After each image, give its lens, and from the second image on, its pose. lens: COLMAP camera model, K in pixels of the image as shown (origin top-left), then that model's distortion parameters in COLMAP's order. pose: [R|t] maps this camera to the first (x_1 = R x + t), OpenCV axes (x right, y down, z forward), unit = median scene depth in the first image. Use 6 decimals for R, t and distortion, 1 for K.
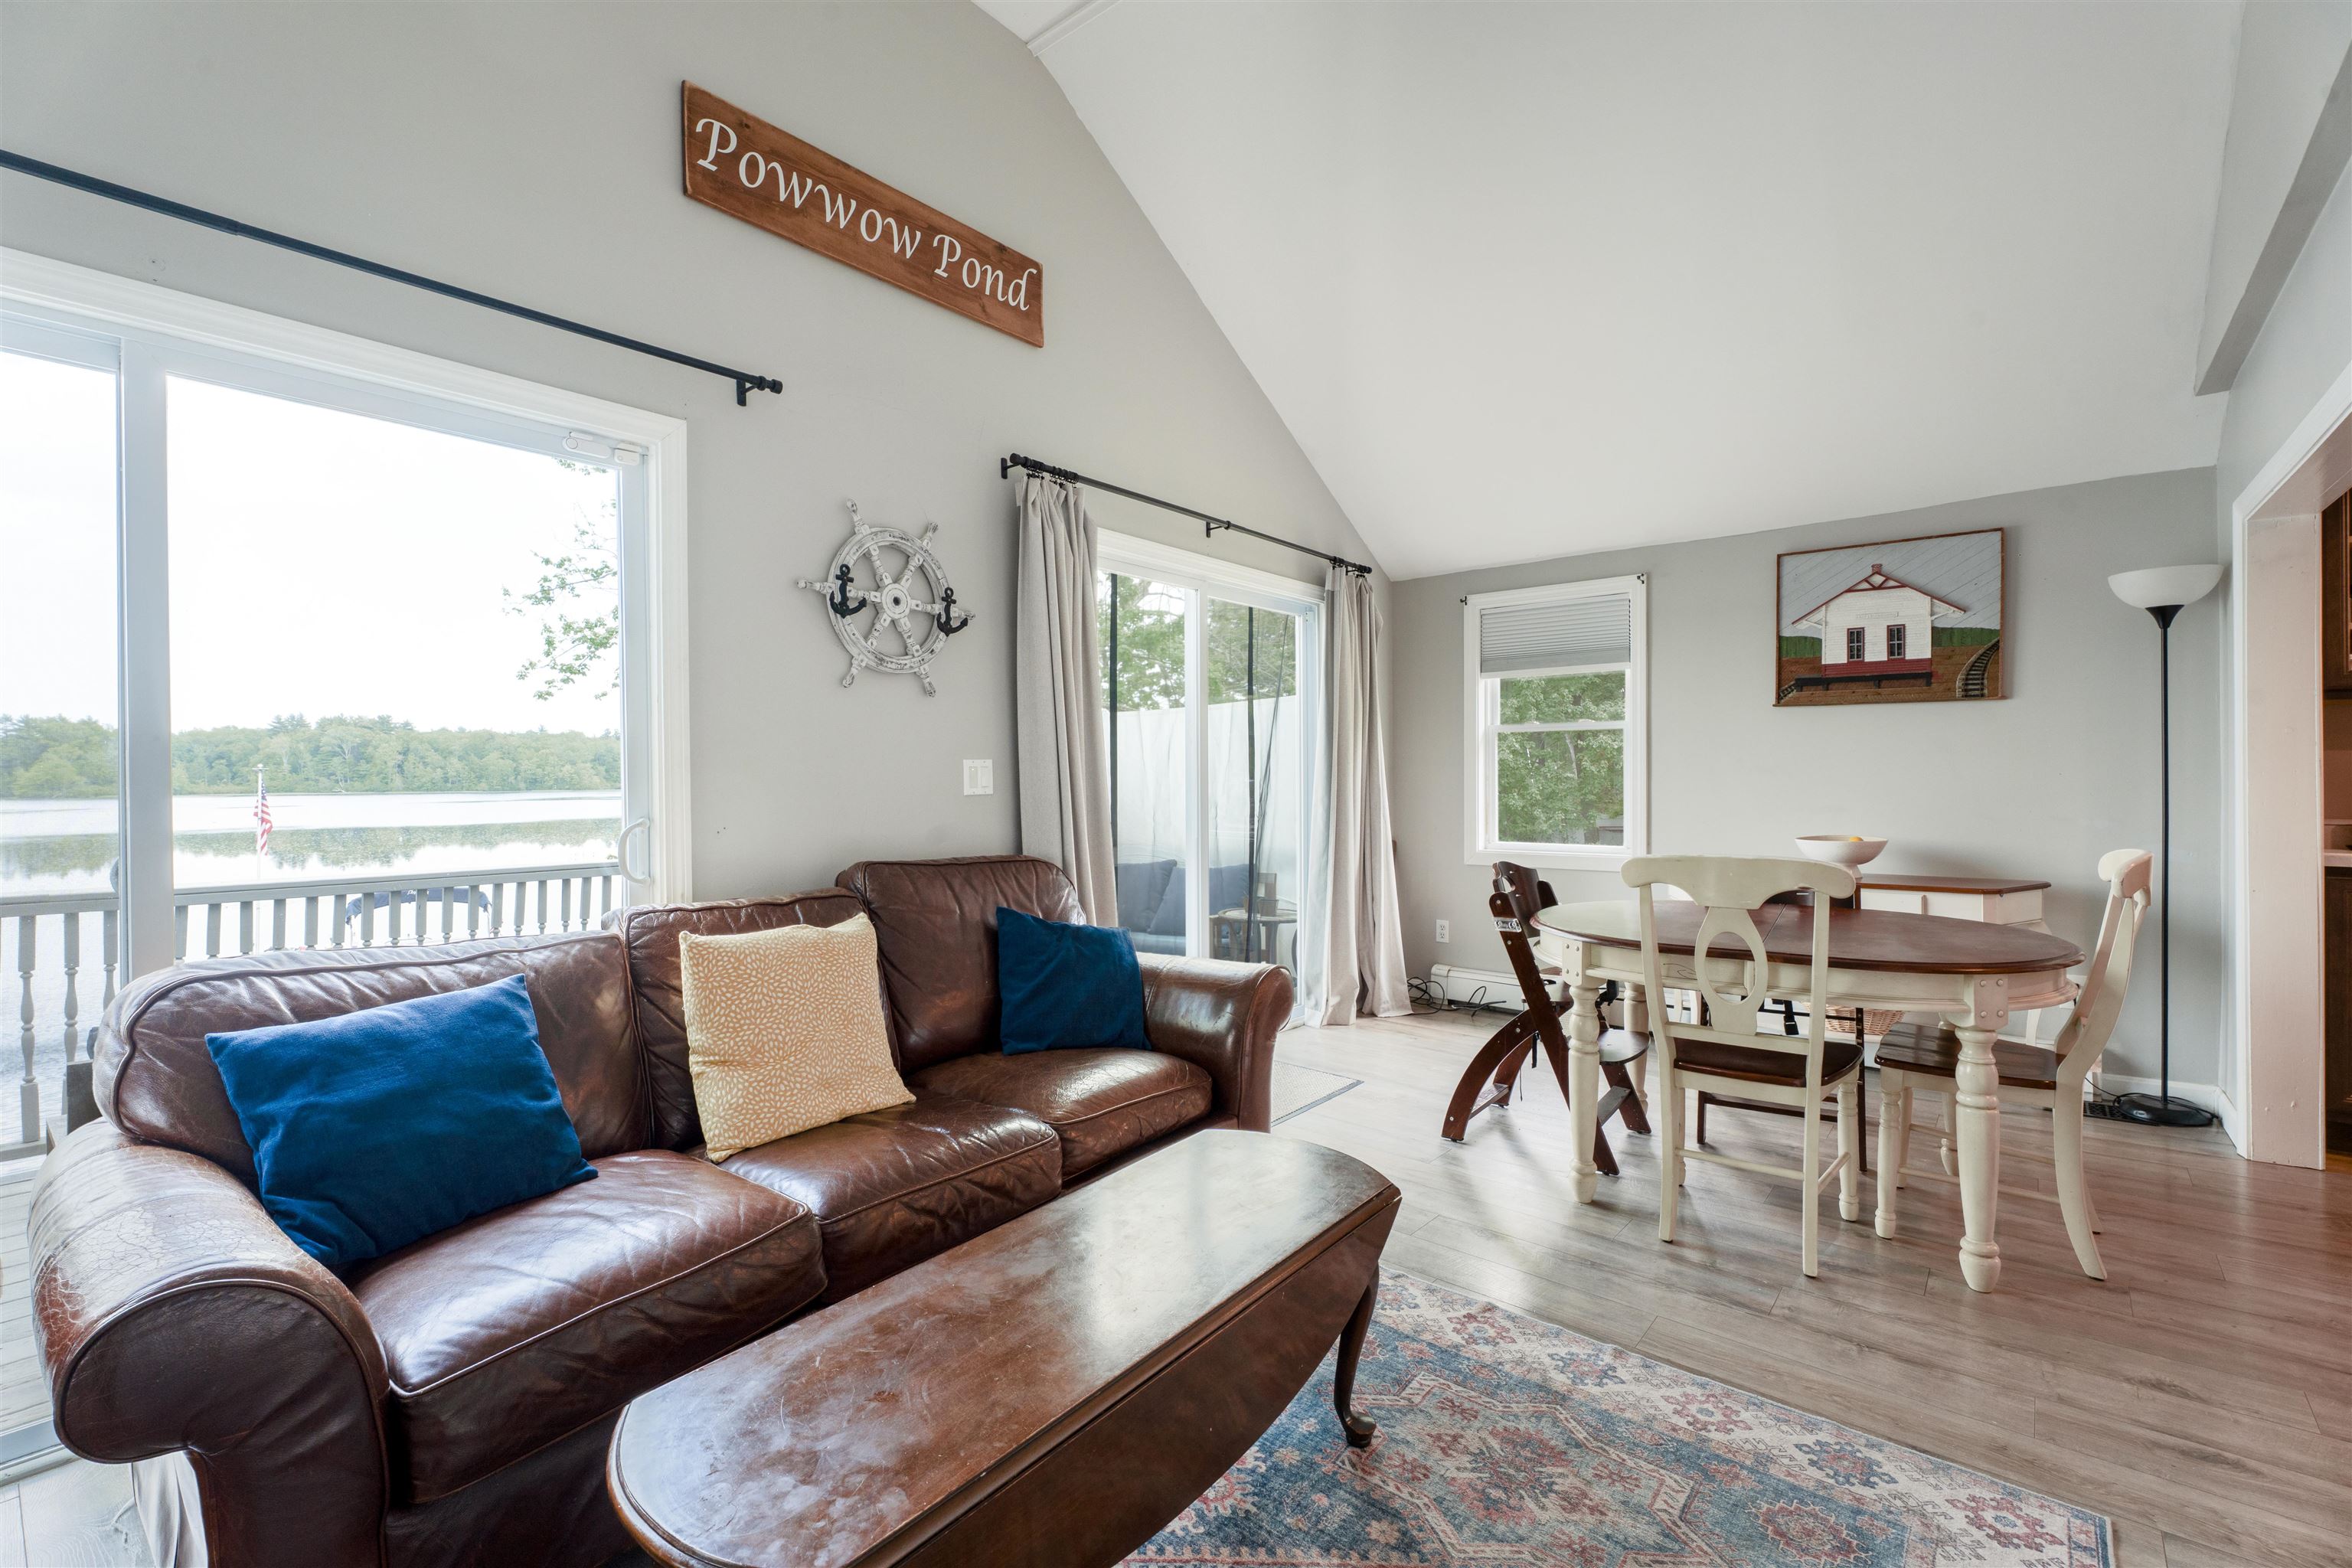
lens RADIAL K [[1035.3, 0, 1185.2], [0, 1035.3, 806.5], [0, 0, 1]] dist [-0.000872, -0.000121]
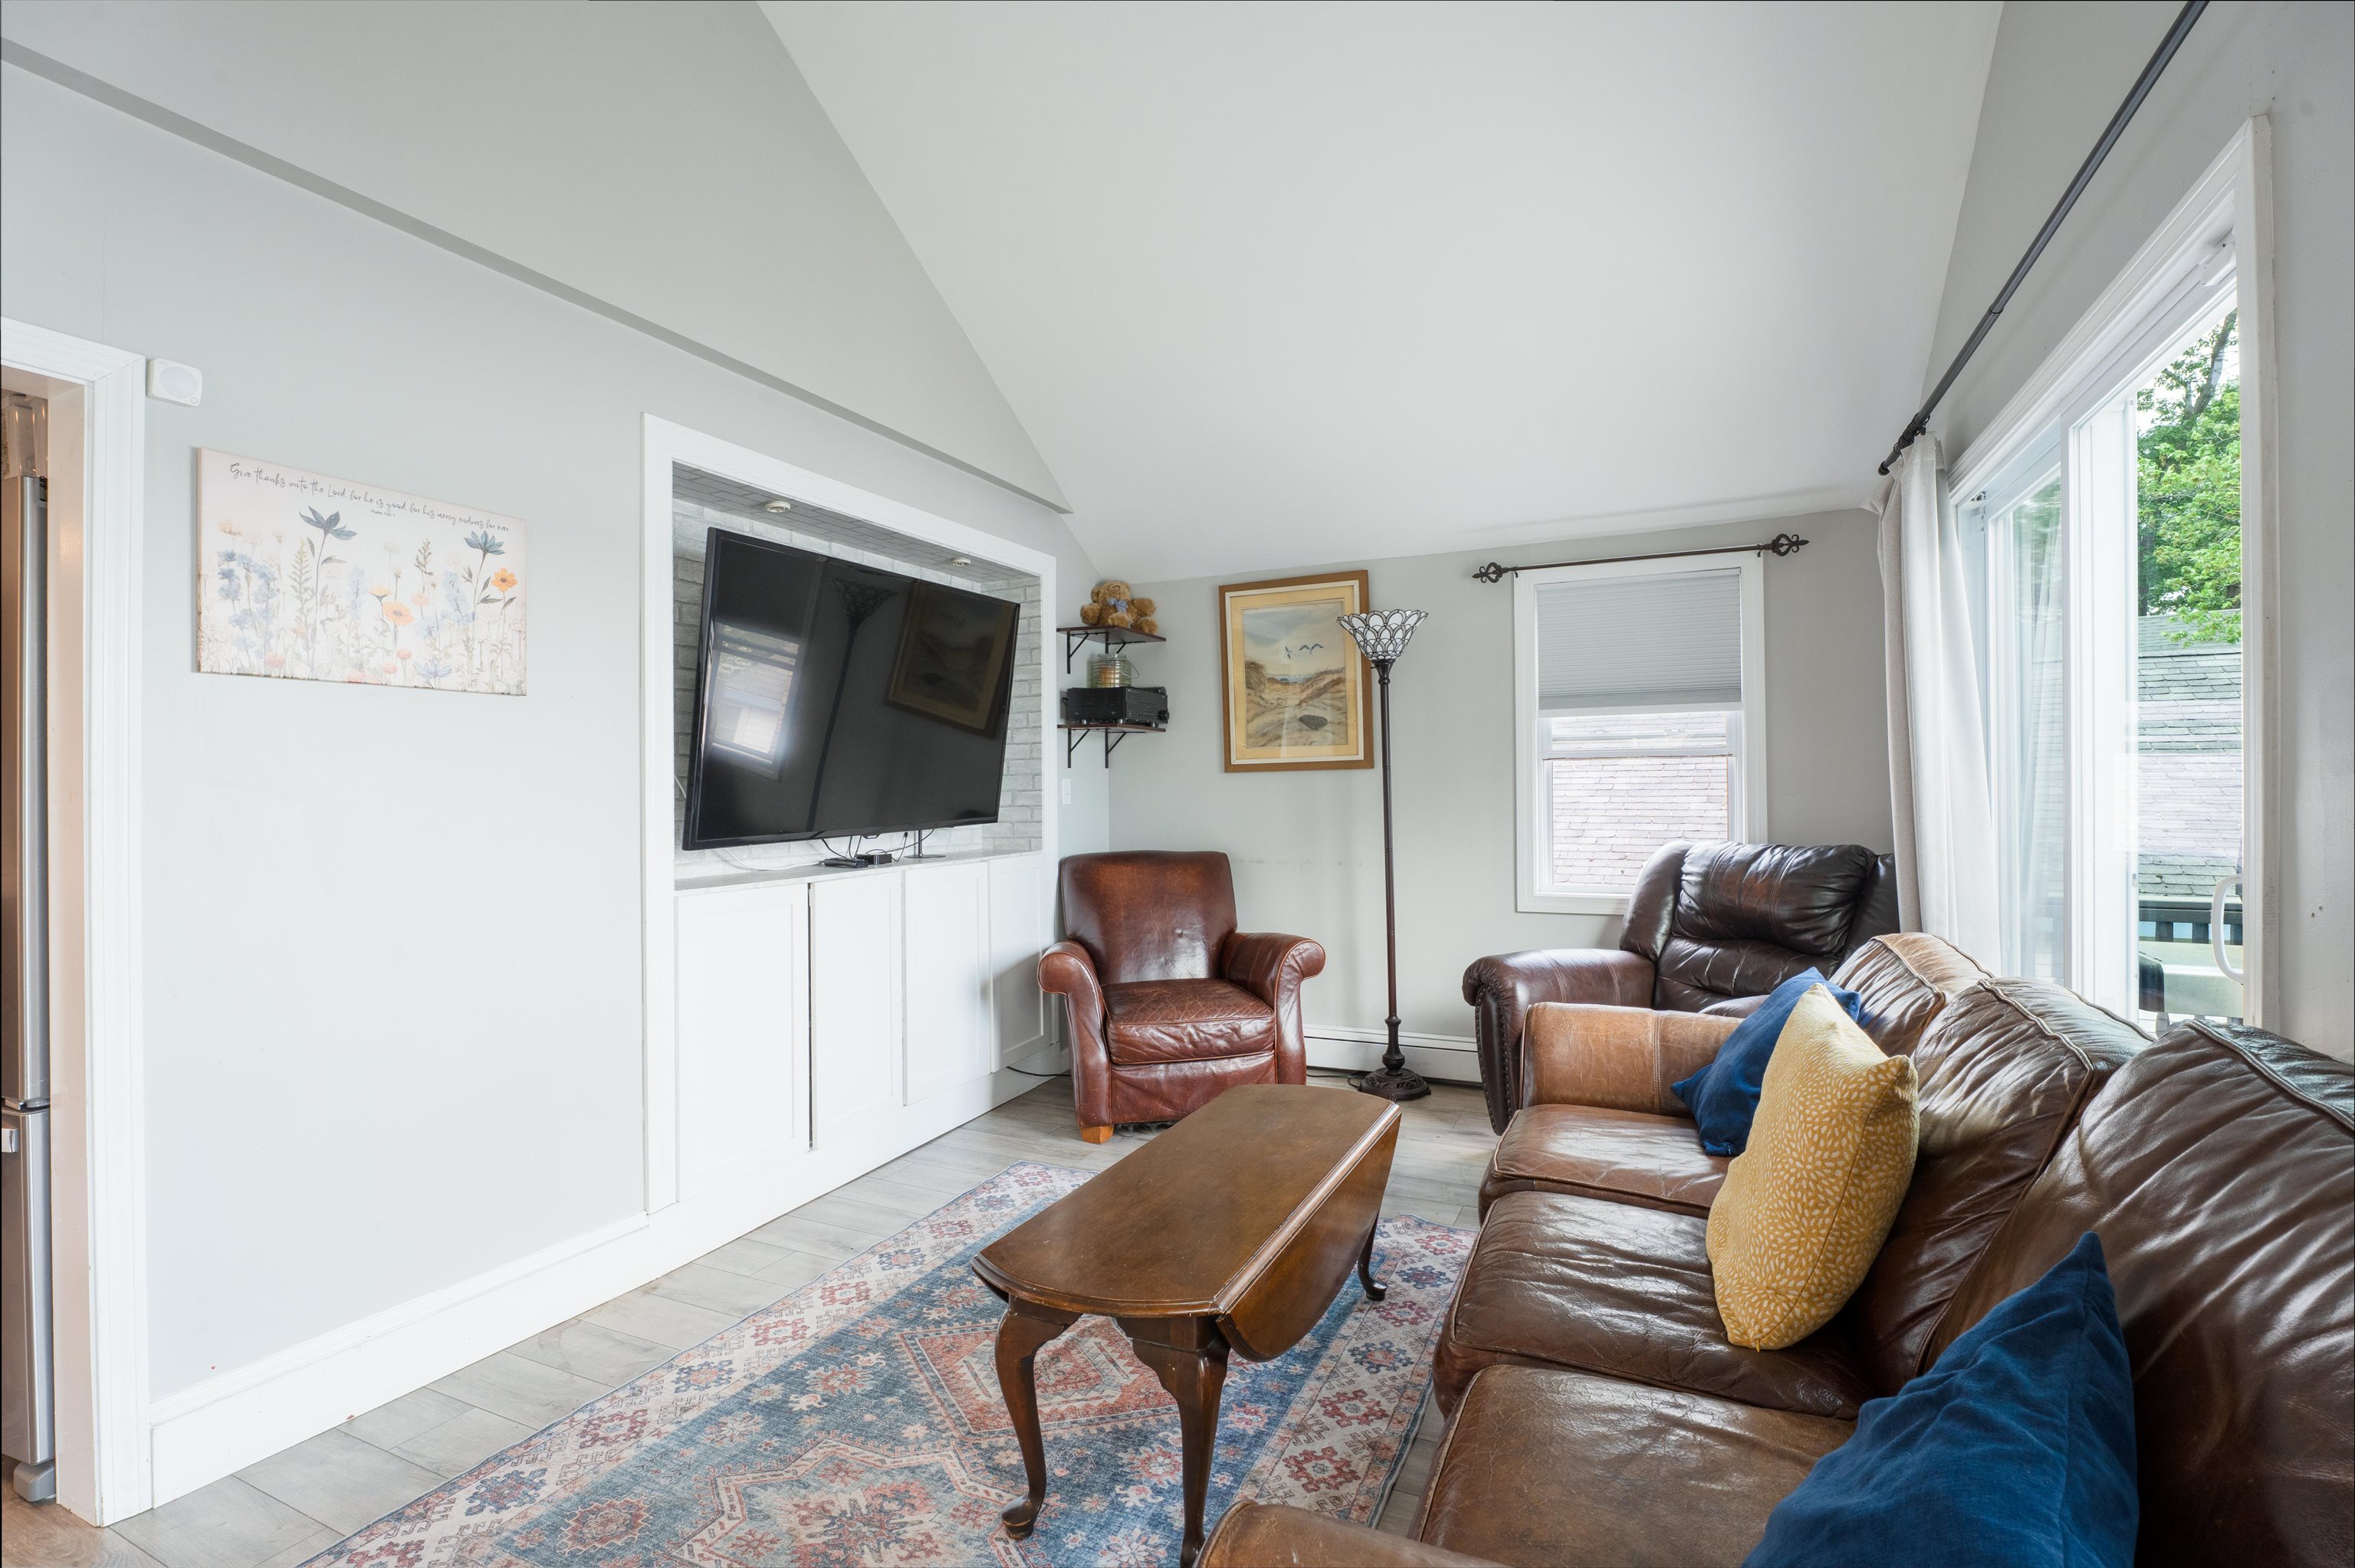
lens RADIAL K [[1030.8, 0, 1170.6], [0, 1030.8, 792.2], [0, 0, 1]] dist [0.016273, 0.000084]
pose [[-0.972859, 0.008701, -0.231237, 0.139974], [-0.000608, 0.999193, 0.040157, -0.048931], [0.231400, 0.039207, -0.972068, 1.086979]]
